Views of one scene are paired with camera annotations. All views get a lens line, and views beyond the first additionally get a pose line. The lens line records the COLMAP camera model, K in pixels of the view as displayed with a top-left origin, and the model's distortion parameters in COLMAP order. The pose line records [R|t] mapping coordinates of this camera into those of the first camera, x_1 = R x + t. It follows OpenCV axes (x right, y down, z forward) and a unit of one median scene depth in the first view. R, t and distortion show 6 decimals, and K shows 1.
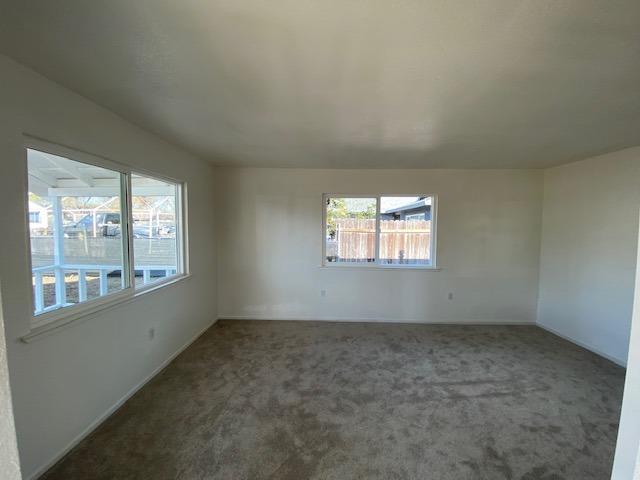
lens RADIAL K [[258.0, 0, 321.4], [0, 258.0, 238.1], [0, 0, 1]] dist [0.010720, -0.014755]
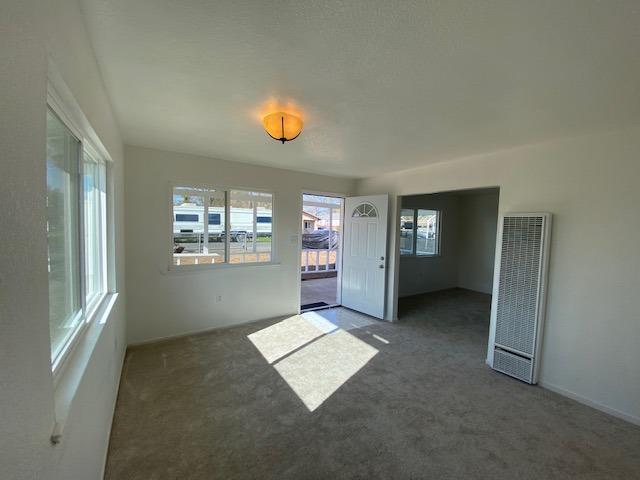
lens RADIAL K [[258.0, 0, 321.4], [0, 258.0, 238.1], [0, 0, 1]] dist [0.010720, -0.014755]
pose [[0.552079, 0.053549, -0.832071, 0.238481], [-0.078689, 0.996828, 0.011942, 0.023588], [0.830071, 0.058882, 0.554541, -0.323211]]
